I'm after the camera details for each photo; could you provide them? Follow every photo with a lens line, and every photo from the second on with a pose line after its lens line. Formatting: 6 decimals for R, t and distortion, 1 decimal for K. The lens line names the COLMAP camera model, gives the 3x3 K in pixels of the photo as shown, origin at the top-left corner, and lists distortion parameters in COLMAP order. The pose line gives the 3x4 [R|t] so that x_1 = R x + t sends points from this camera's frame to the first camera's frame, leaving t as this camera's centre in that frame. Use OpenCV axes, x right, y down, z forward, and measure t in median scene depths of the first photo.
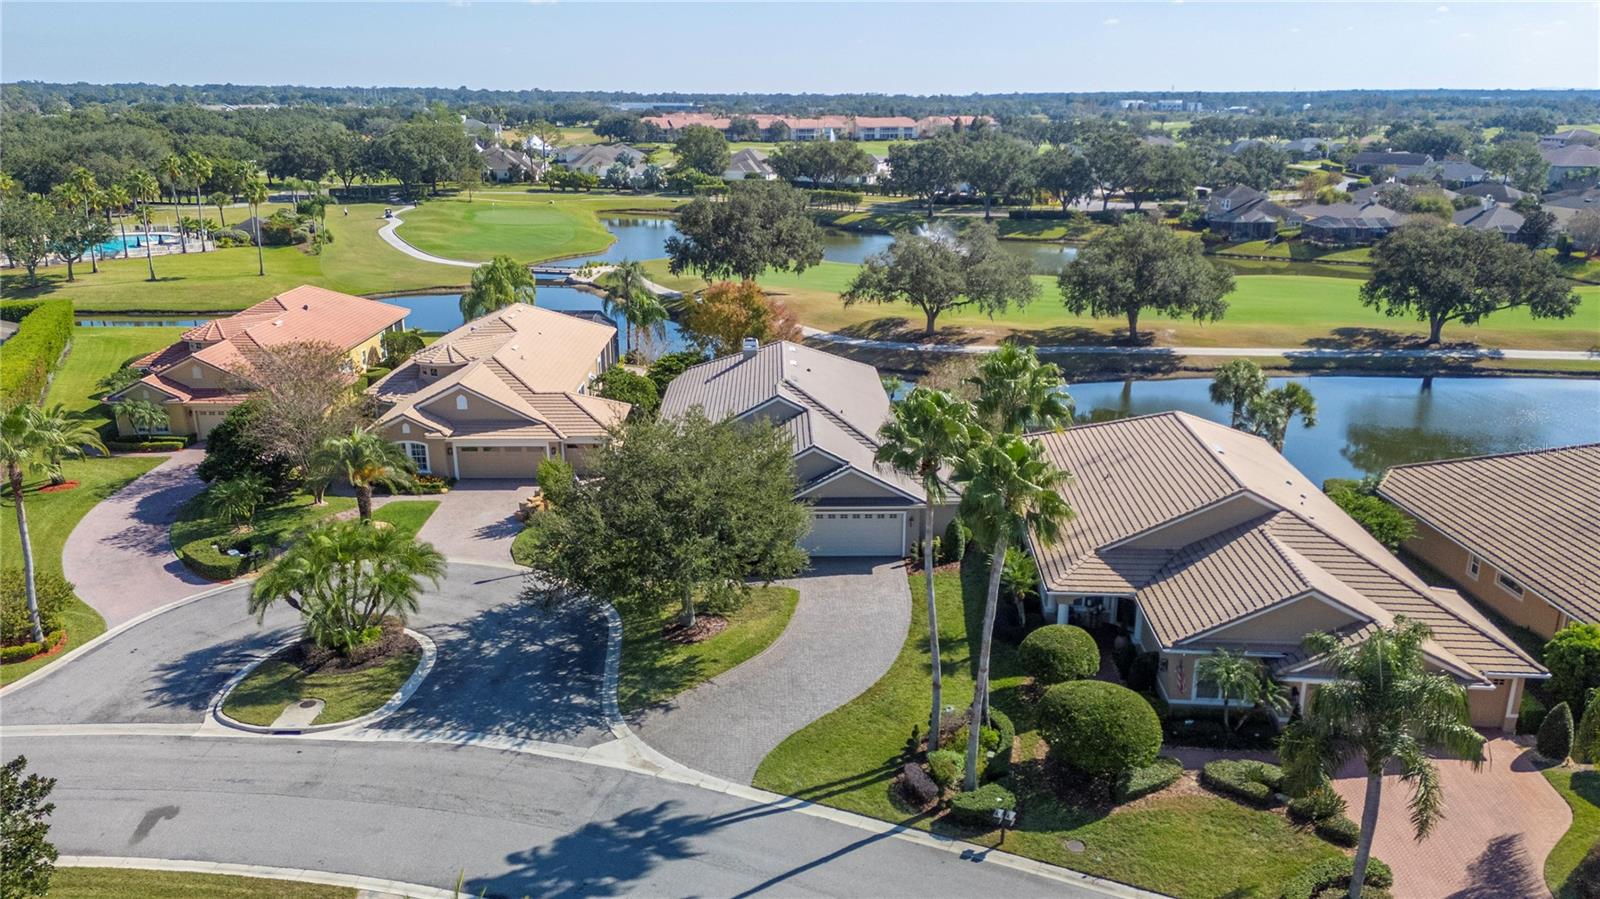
lens RADIAL K [[1171.3, 0, 800.0], [0, 1171.3, 449.5], [0, 0, 1]] dist [0.083198, -0.082764]
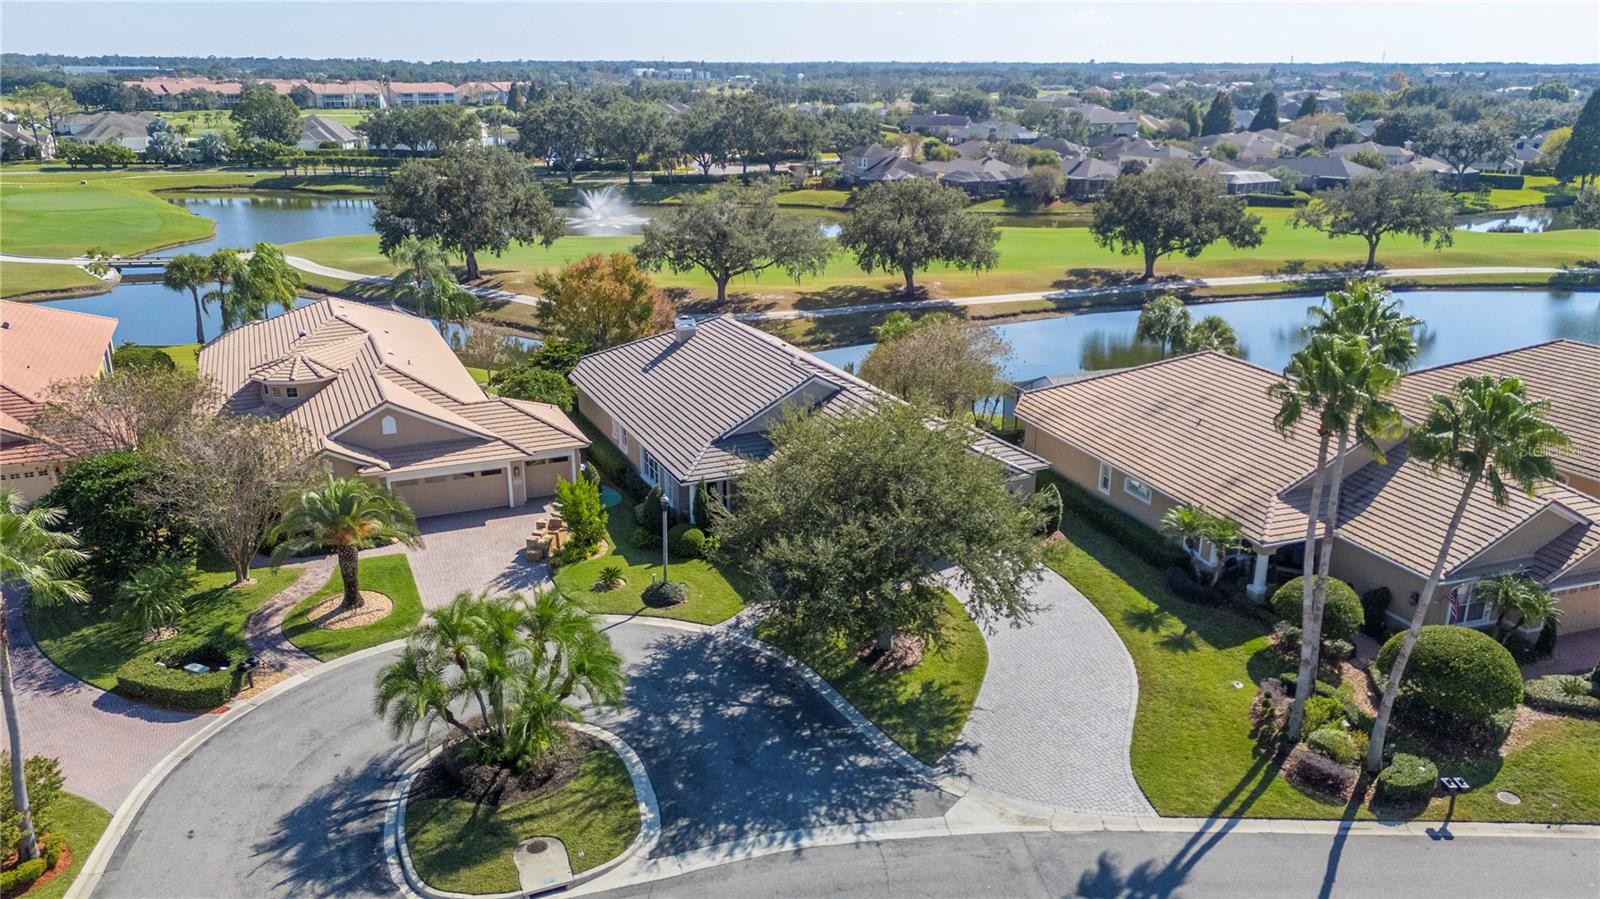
lens RADIAL K [[1171.3, 0, 800.0], [0, 1171.3, 449.5], [0, 0, 1]] dist [0.083198, -0.082764]
pose [[0.919224, -0.121805, 0.374420, -0.214258], [0.112772, 0.992554, 0.046031, -0.018939], [-0.377239, -0.000089, 0.926116, 0.109470]]
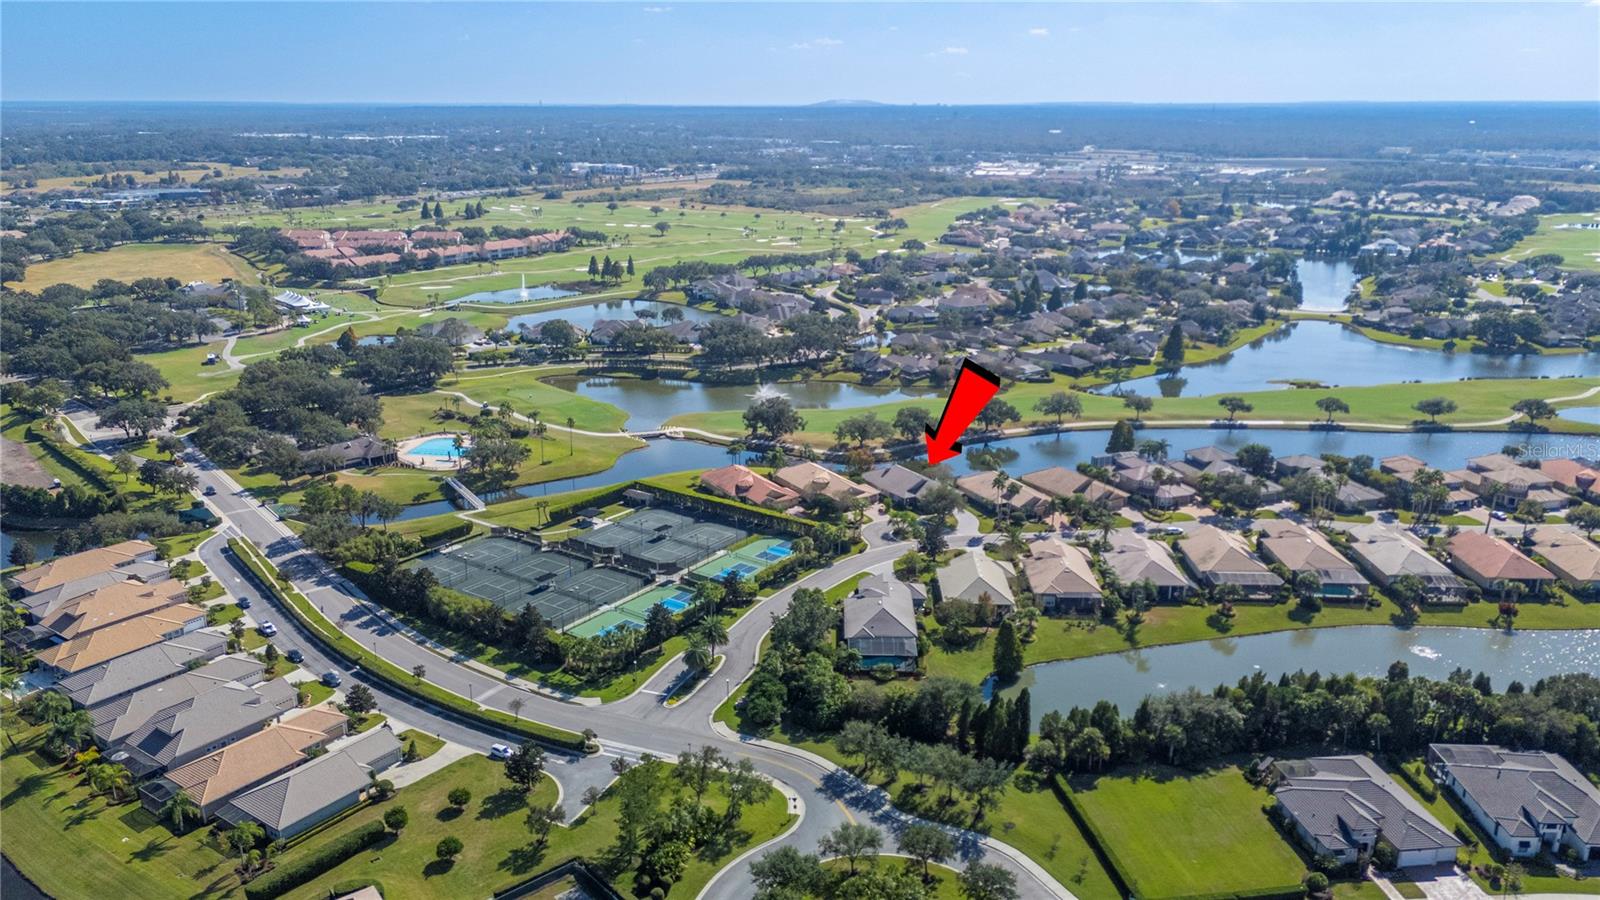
lens RADIAL K [[1181.3, 0, 800.0], [0, 1181.3, 450.0], [0, 0, 1]] dist [0.146107, -0.321402]
pose [[0.871603, -0.139983, 0.469801, -1.647359], [0.141551, 0.989407, 0.032192, -0.234711], [-0.469331, 0.038442, 0.882185, -1.865583]]
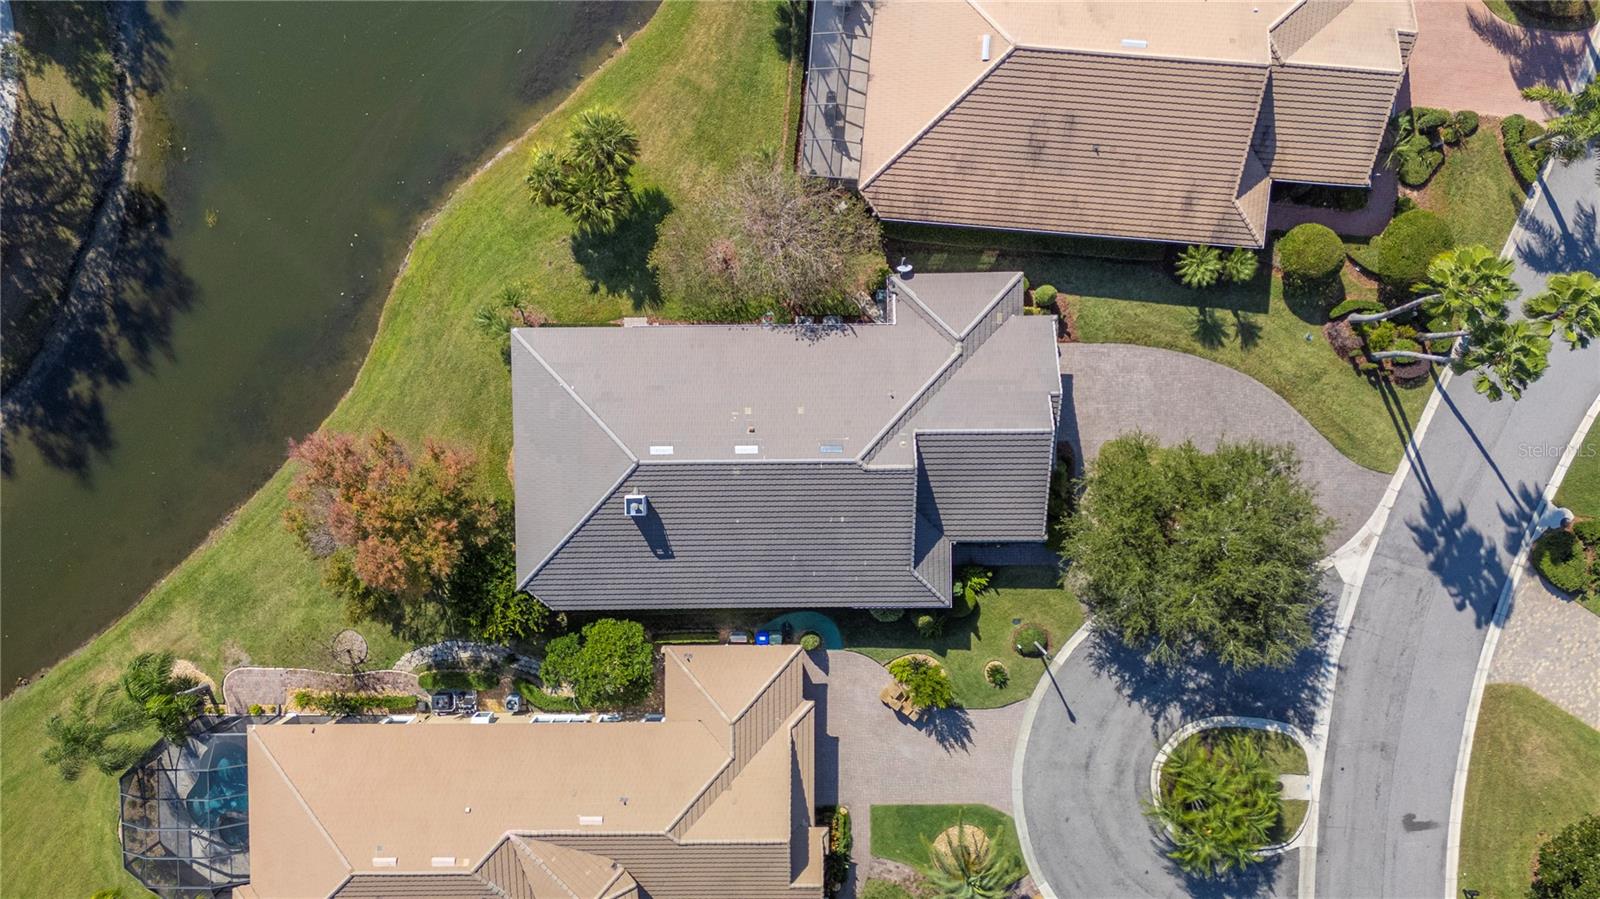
lens RADIAL K [[1171.3, 0, 800.0], [0, 1171.3, 449.5], [0, 0, 1]] dist [0.083198, -0.082764]
pose [[0.013075, -0.998017, -0.061575, 0.029724], [0.294779, -0.054996, 0.953982, -0.545400], [-0.955476, -0.030624, 0.293475, 0.480341]]
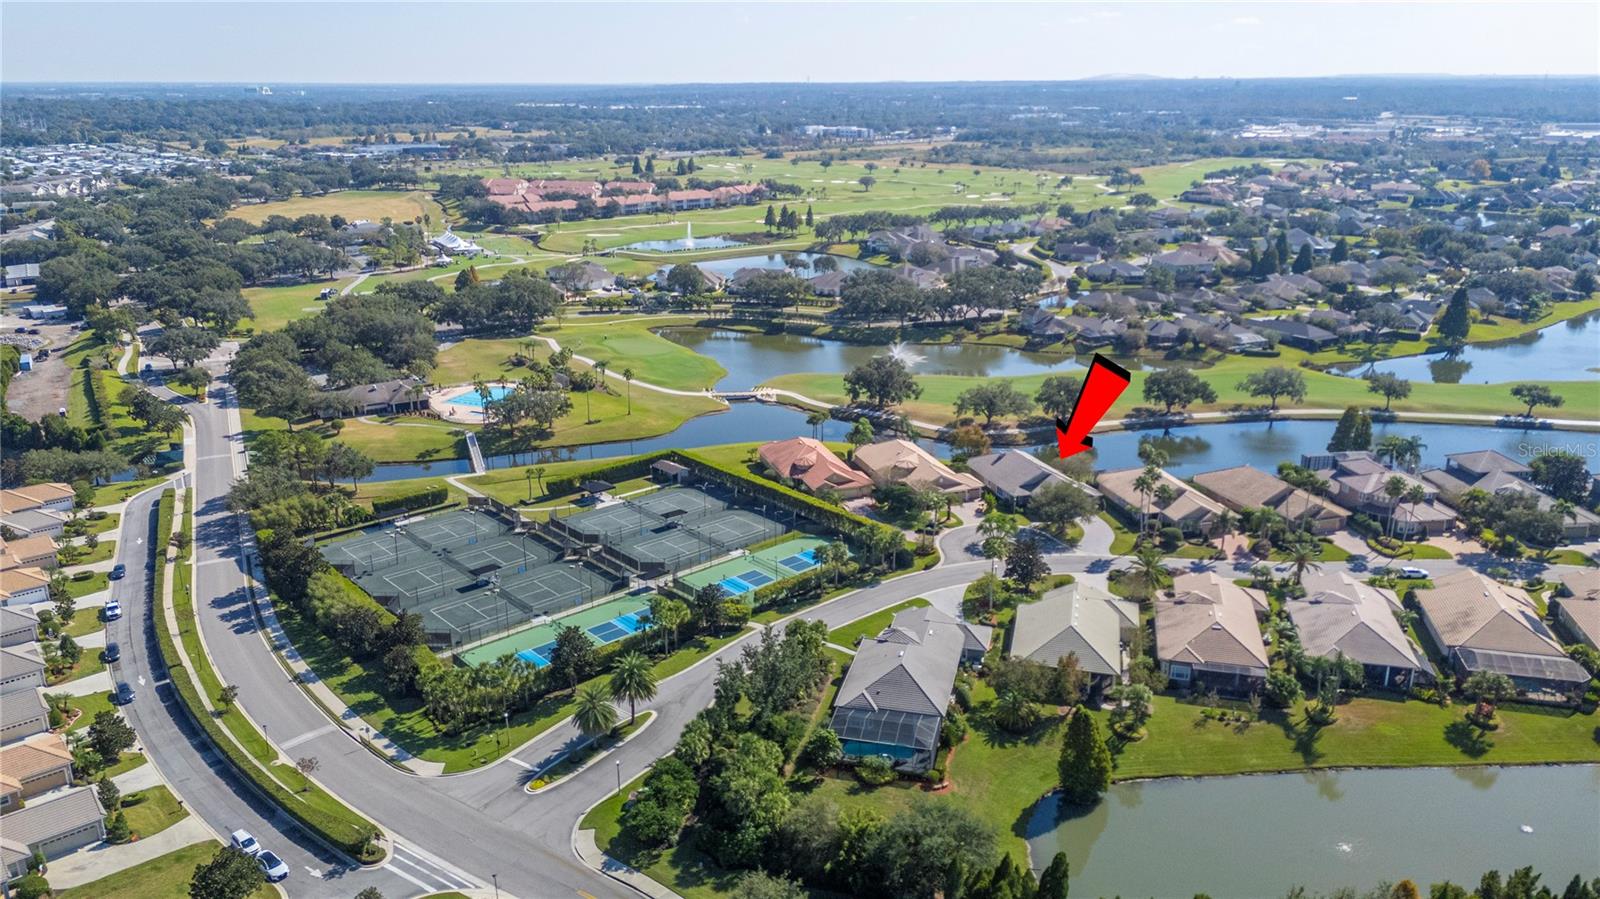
lens RADIAL K [[1171.3, 0, 800.0], [0, 1171.3, 449.5], [0, 0, 1]] dist [0.083198, -0.082764]
pose [[0.957112, -0.093091, 0.274356, -1.007979], [0.089171, 0.995657, 0.026755, -0.160445], [-0.275655, -0.001143, 0.961256, -1.325620]]
